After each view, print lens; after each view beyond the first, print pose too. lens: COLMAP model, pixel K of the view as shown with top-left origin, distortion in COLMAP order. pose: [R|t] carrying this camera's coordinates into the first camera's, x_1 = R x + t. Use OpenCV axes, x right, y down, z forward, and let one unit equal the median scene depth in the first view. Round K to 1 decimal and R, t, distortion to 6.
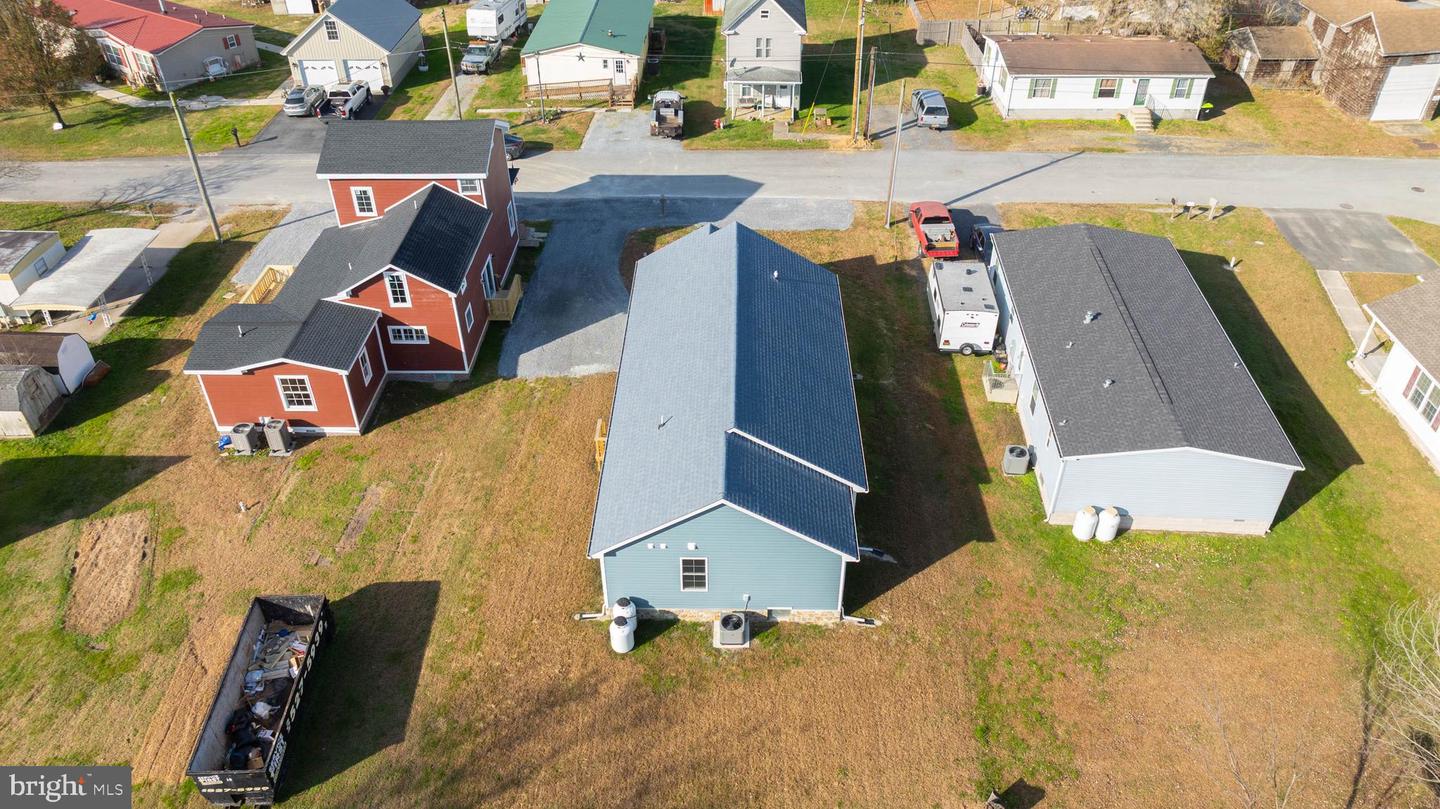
lens RADIAL K [[1043.1, 0, 719.0], [0, 1043.1, 404.9], [0, 0, 1]] dist [-0.024201, 0.003535]
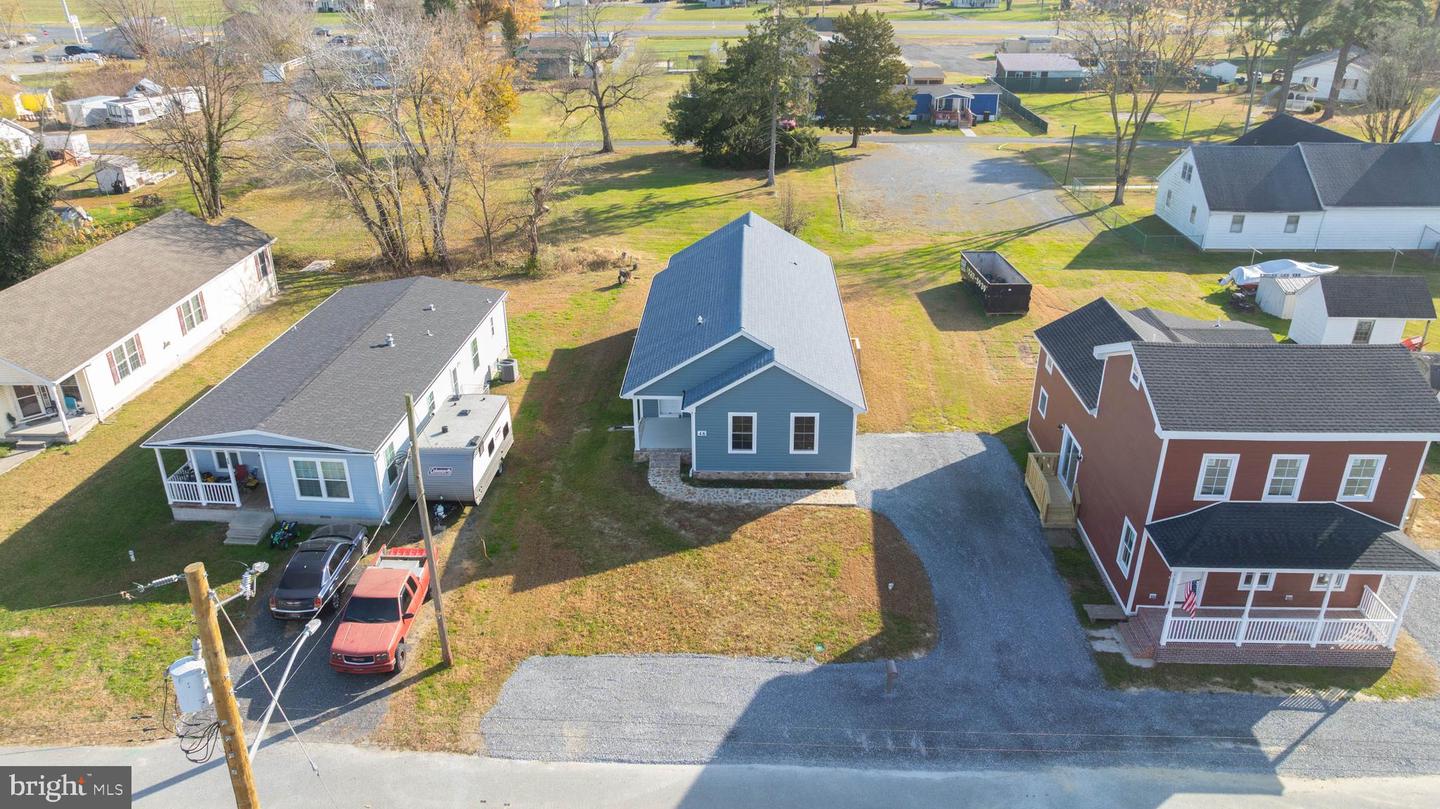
lens RADIAL K [[1021.1, 0, 720.0], [0, 1021.1, 404.5], [0, 0, 1]] dist [-0.020928, 0.001053]
pose [[-0.999883, 0.007912, 0.013054, 0.027585], [0.015246, 0.475030, 0.879837, -1.015083], [0.000760, 0.879934, -0.475095, 1.690300]]
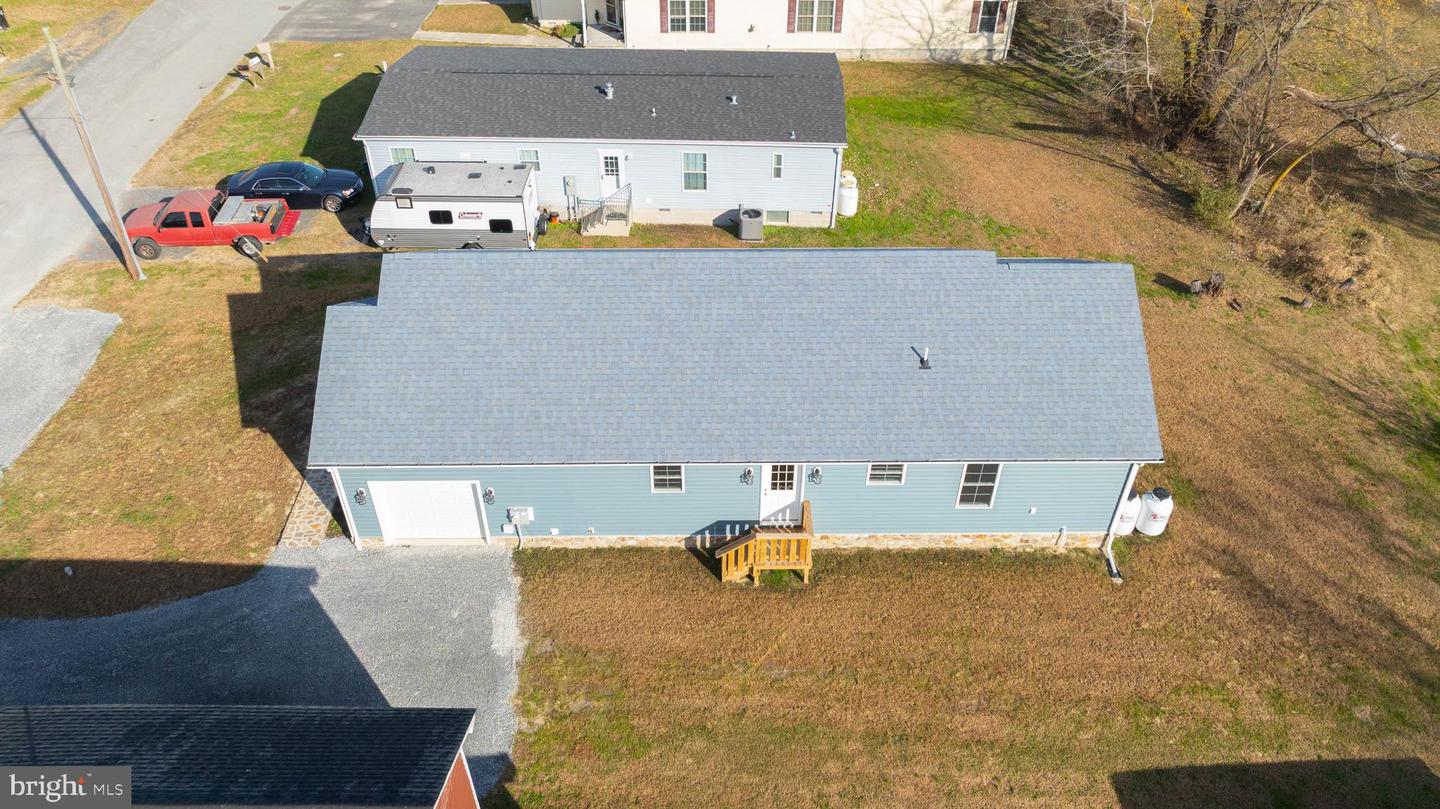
lens RADIAL K [[1043.1, 0, 719.0], [0, 1043.1, 404.9], [0, 0, 1]] dist [-0.024201, 0.003535]
pose [[-0.034746, -0.634996, 0.771734, -0.542166], [0.592835, 0.608572, 0.527435, -0.366871], [-0.804574, 0.475837, 0.355303, 0.825333]]
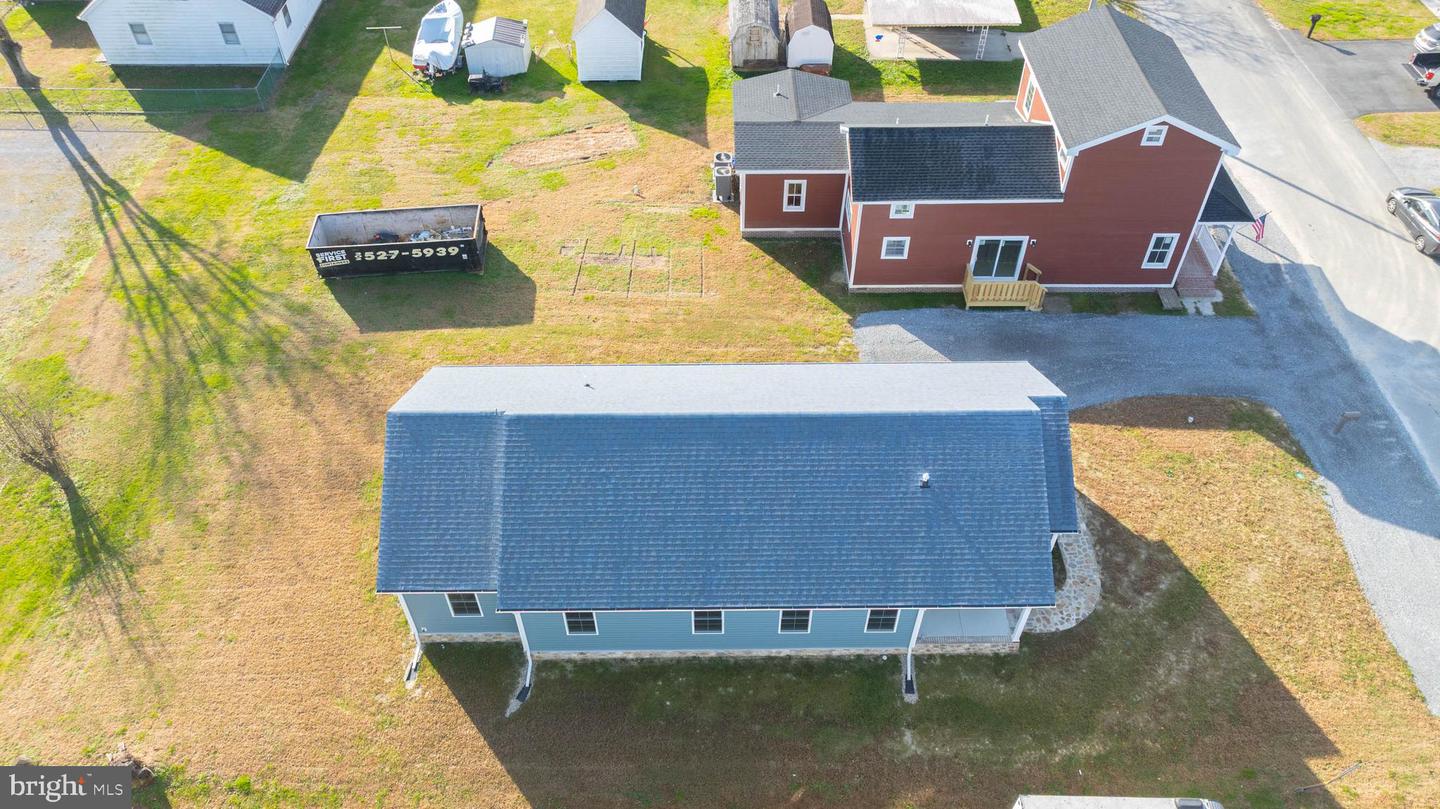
lens RADIAL K [[1043.1, 0, 719.0], [0, 1043.1, 404.9], [0, 0, 1]] dist [-0.024201, 0.003535]
pose [[0.027609, 0.734343, -0.678217, 0.509282], [-0.594590, 0.557464, 0.579393, -0.501085], [0.803555, 0.387265, 0.452024, 0.659134]]
